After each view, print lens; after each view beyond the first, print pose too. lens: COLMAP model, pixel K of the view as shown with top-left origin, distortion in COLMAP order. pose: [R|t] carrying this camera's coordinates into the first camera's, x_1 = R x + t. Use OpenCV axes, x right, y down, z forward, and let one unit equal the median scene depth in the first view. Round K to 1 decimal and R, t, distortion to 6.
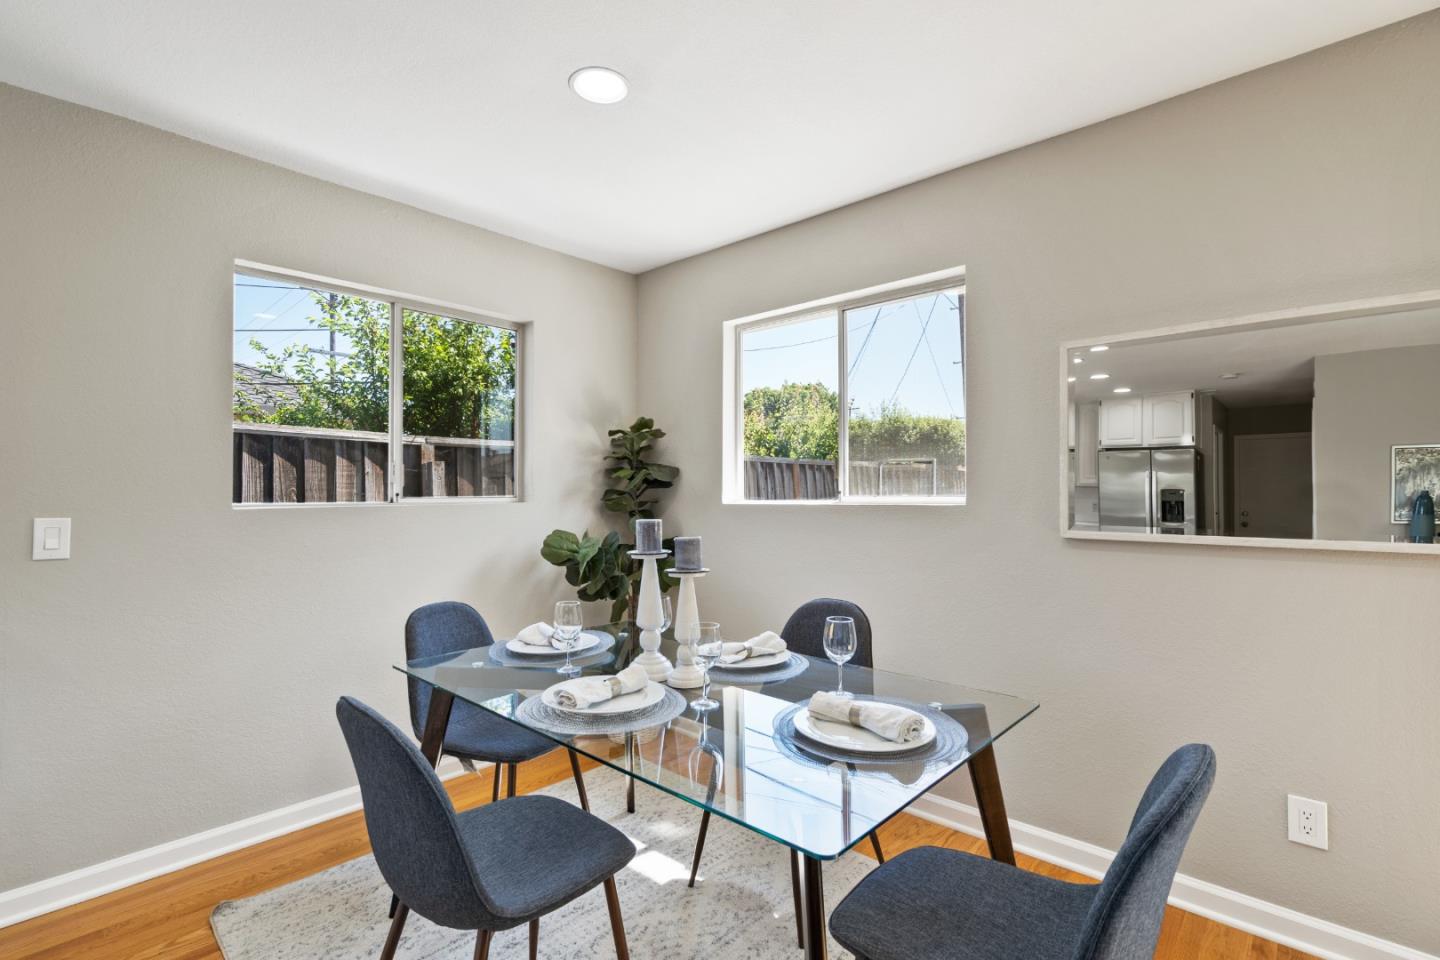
lens RADIAL K [[668.3, 0, 715.9], [0, 668.3, 480.8], [0, 0, 1]] dist [-0.001064, -0.000317]
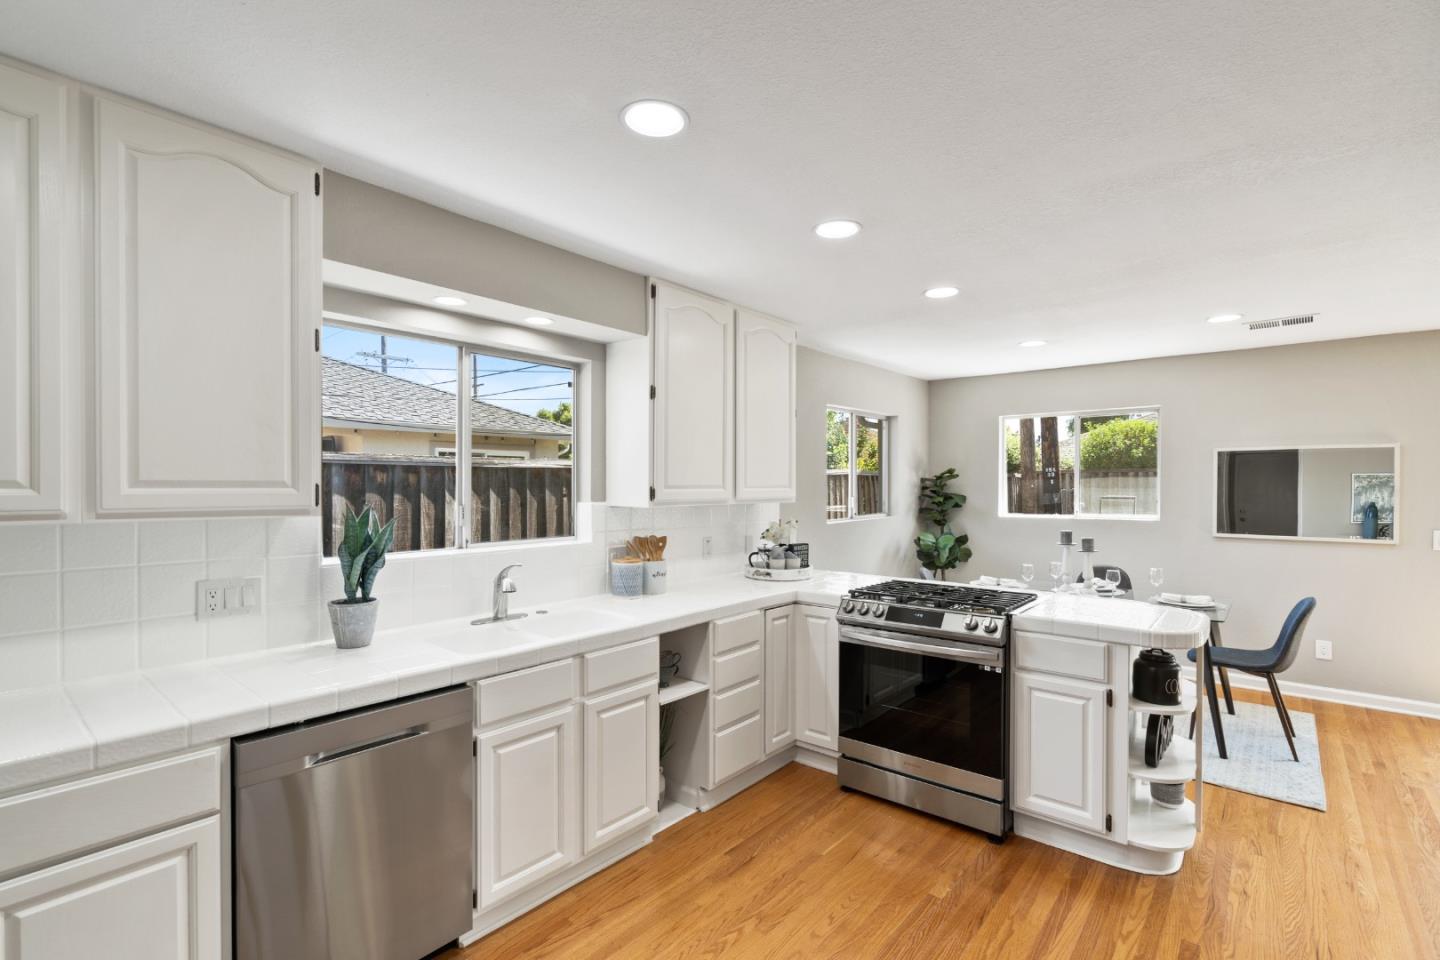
lens RADIAL K [[668.3, 0, 714.5], [0, 668.3, 490.8], [0, 0, 1]] dist [-0.001064, -0.000317]
pose [[0.999278, -0.000985, 0.037967, -0.783684], [-0.000121, 0.999576, 0.029121, -0.083364], [-0.037980, -0.029104, 0.998855, -0.733762]]
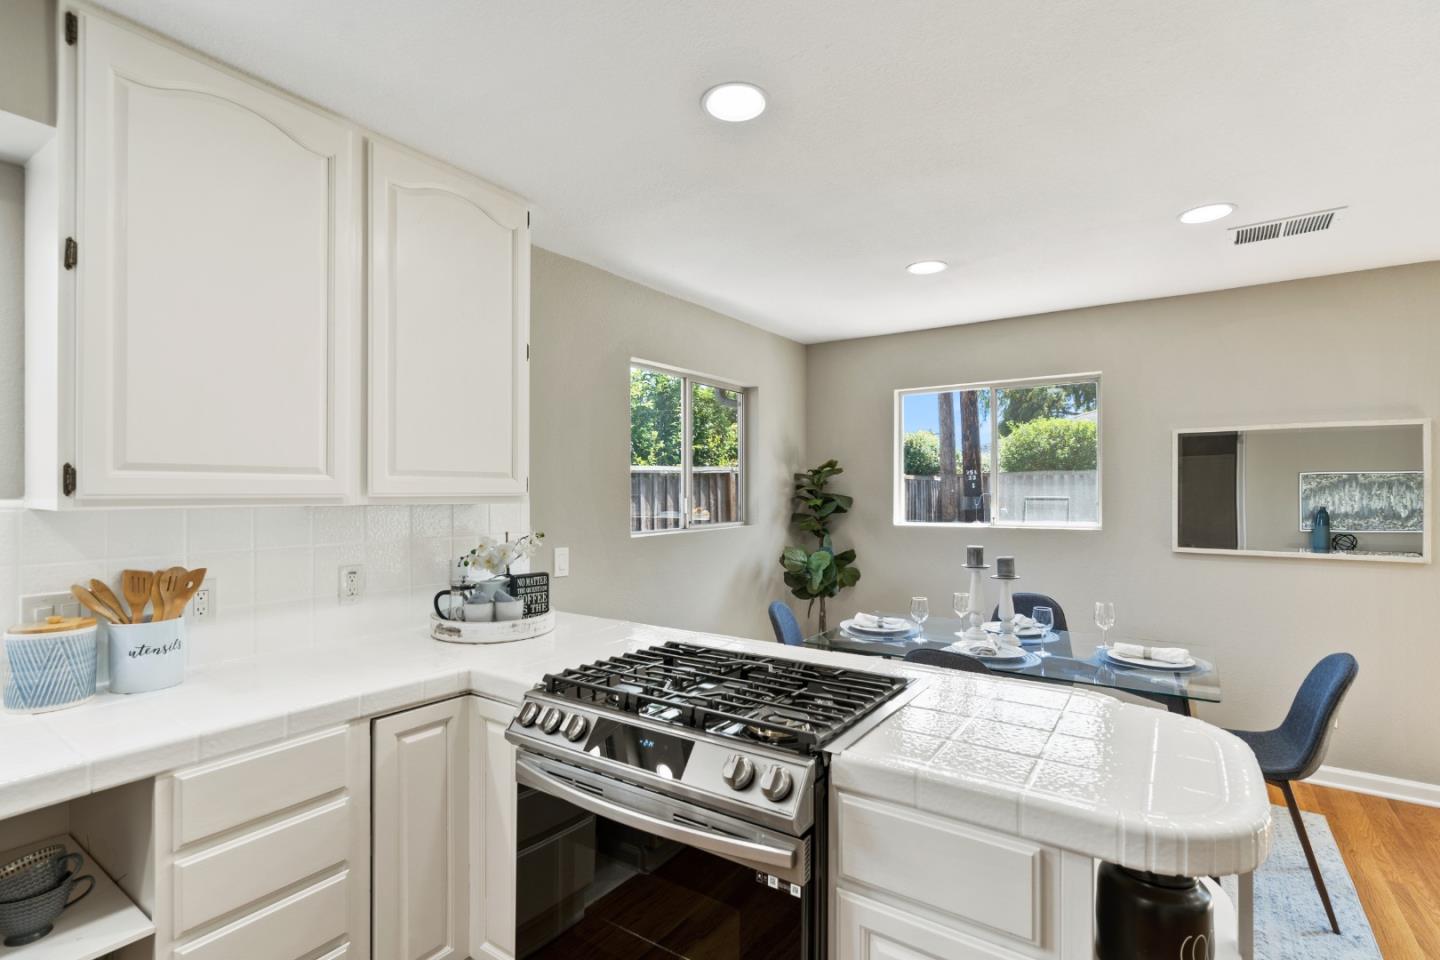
lens RADIAL K [[668.3, 0, 715.1], [0, 668.3, 495.6], [0, 0, 1]] dist [-0.001064, -0.000317]
pose [[0.991711, -0.000708, 0.128485, -0.493761], [-0.002389, 0.999710, 0.023951, -0.053831], [-0.128465, -0.024060, 0.991422, -0.274261]]
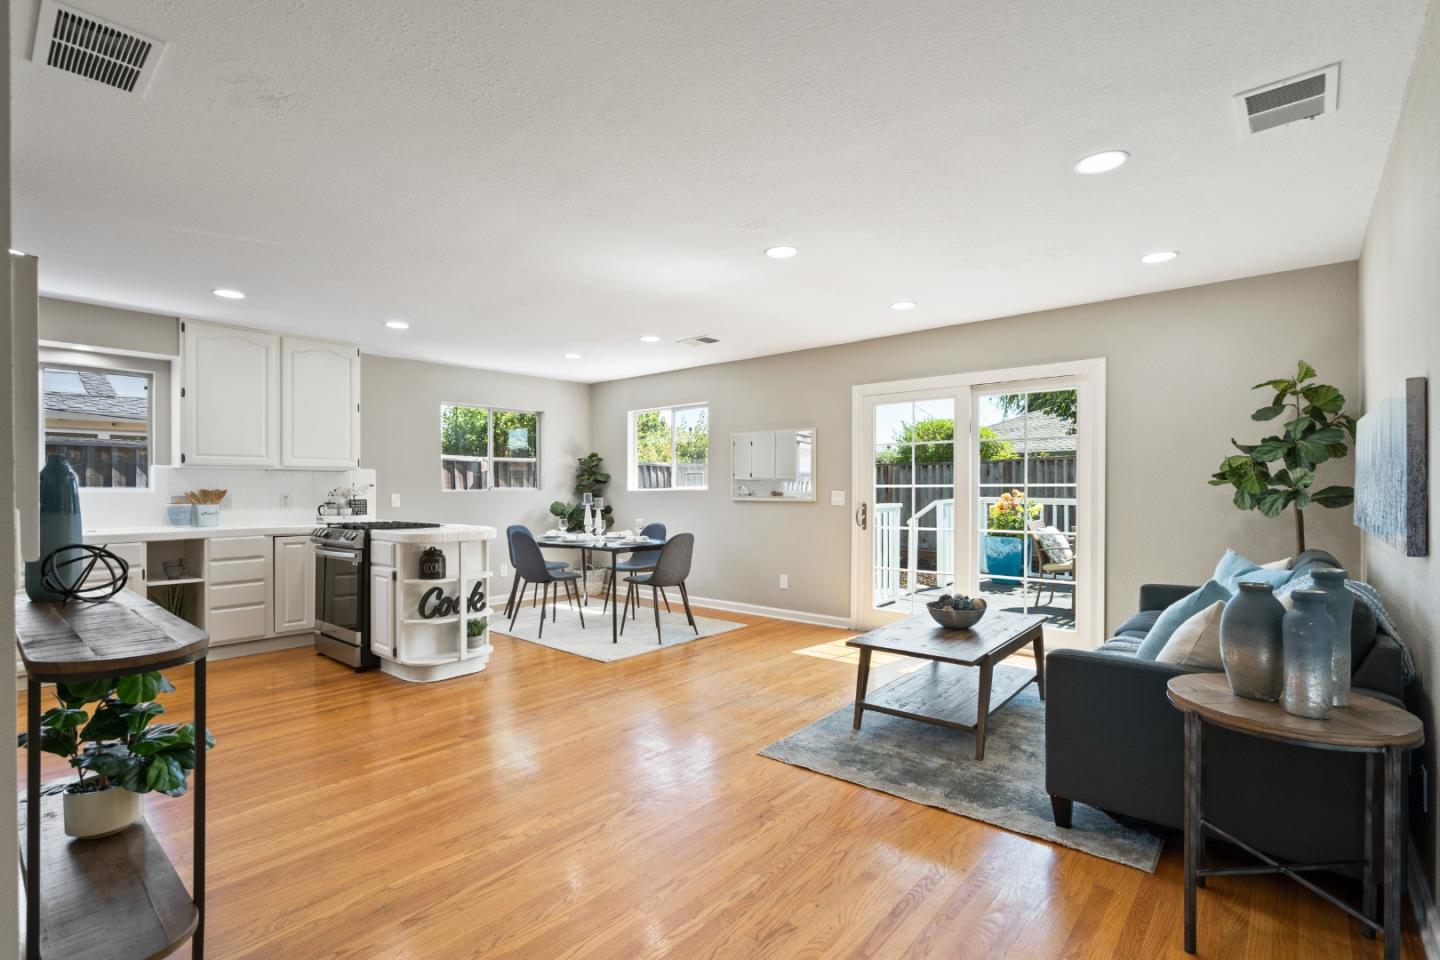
lens RADIAL K [[668.3, 0, 718.6], [0, 668.3, 494.4], [0, 0, 1]] dist [-0.001064, -0.000317]
pose [[0.999817, -0.003380, 0.018827, 0.266690], [0.002903, 0.999675, 0.025331, -0.009072], [-0.018907, -0.025272, 0.999502, -1.246224]]
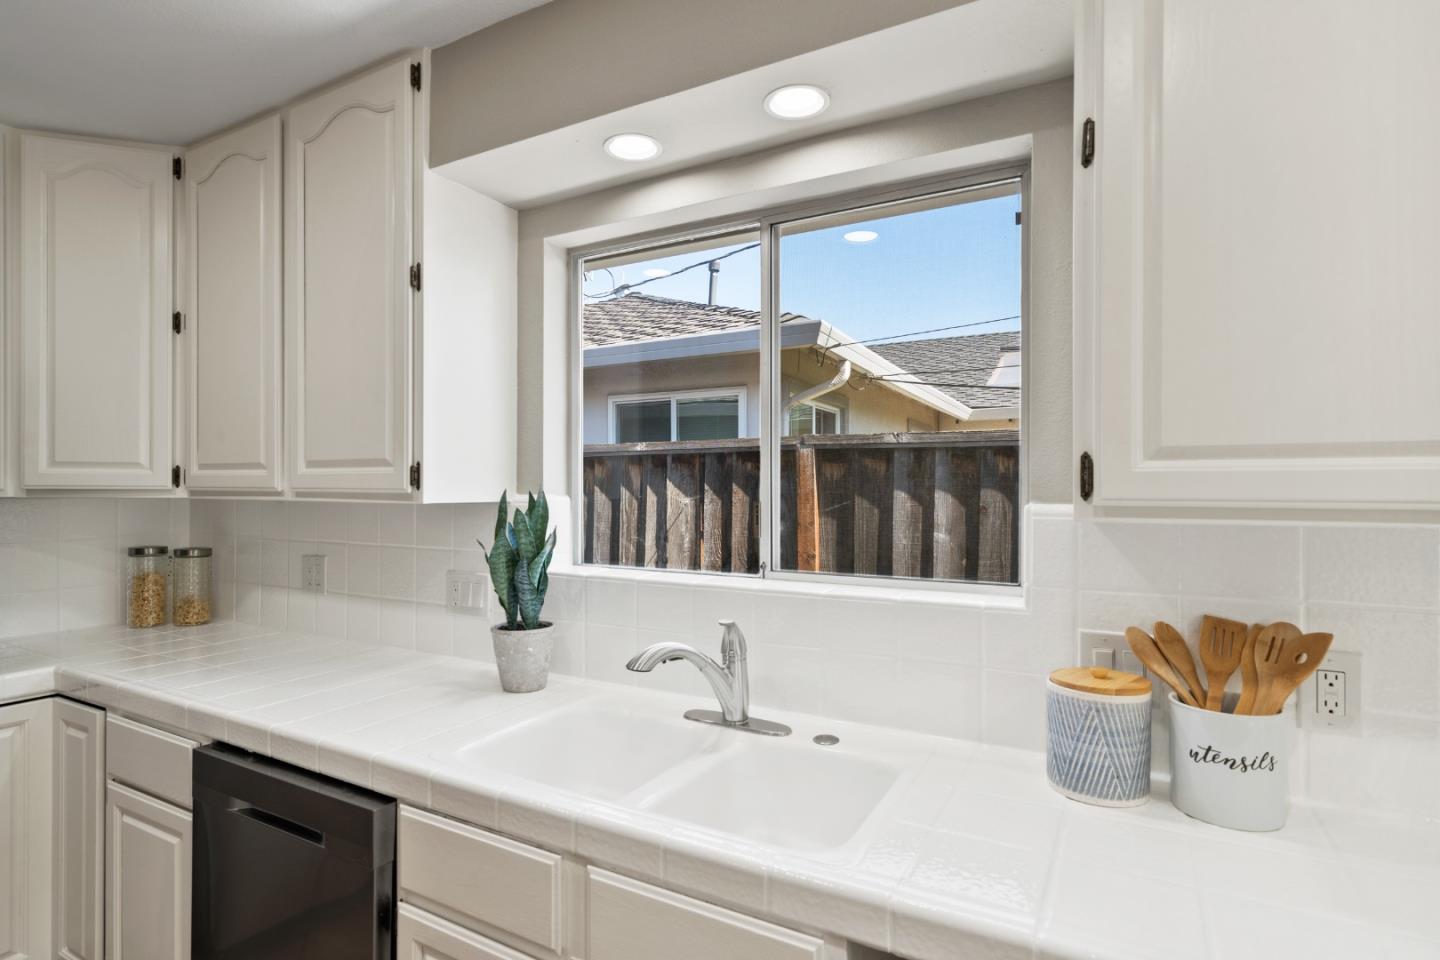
lens RADIAL K [[717.9, 0, 721.0], [0, 717.9, 493.3], [0, 0, 1]] dist [0.012700, -0.000612]
pose [[0.212636, -0.000842, -0.977131, -0.573354], [0.021973, 0.999751, 0.003920, -0.050813], [0.976884, -0.022304, 0.212601, -0.029702]]
